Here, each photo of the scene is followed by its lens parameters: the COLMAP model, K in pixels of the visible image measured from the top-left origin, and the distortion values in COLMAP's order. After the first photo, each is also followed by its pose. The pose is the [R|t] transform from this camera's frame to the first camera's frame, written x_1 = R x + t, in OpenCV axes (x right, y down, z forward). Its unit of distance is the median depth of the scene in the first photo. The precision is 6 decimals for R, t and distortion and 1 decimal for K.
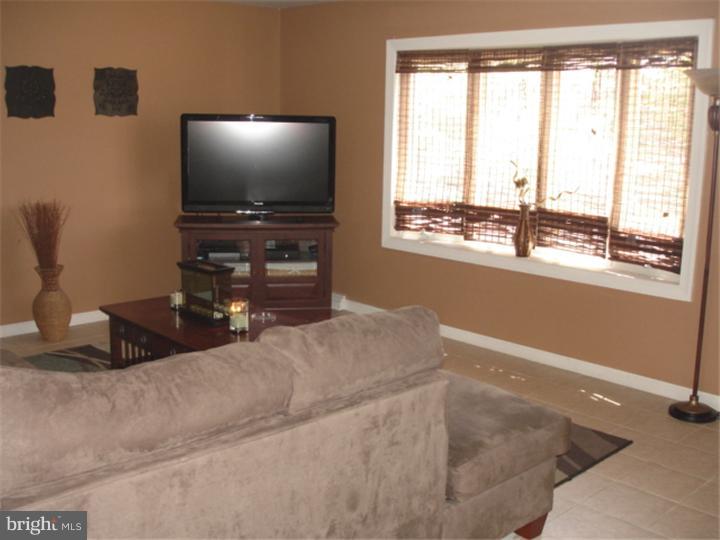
lens RADIAL K [[803.7, 0, 360.0], [0, 803.7, 270.0], [0, 0, 1]] dist [-0.065025, -0.150704]
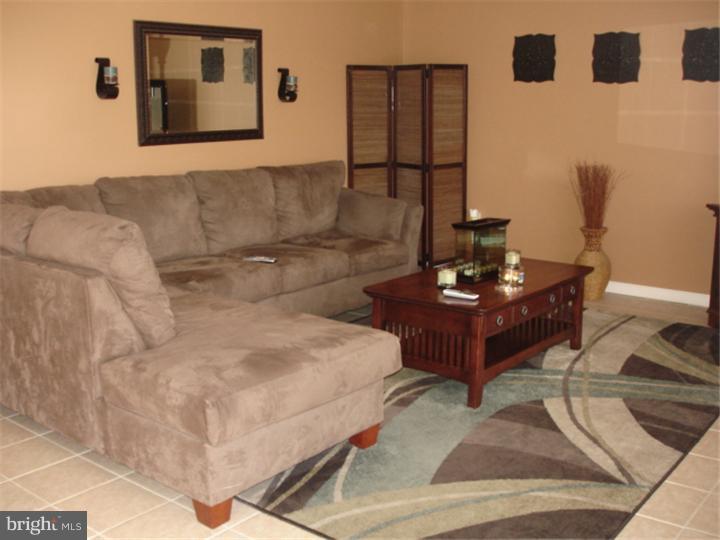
lens RADIAL K [[803.7, 0, 360.0], [0, 803.7, 270.0], [0, 0, 1]] dist [-0.065025, -0.150704]
pose [[0.140009, 0.209866, -0.967654, 0.672192], [-0.172400, 0.967519, 0.184892, -0.101293], [0.975026, 0.140937, 0.171642, 0.597446]]
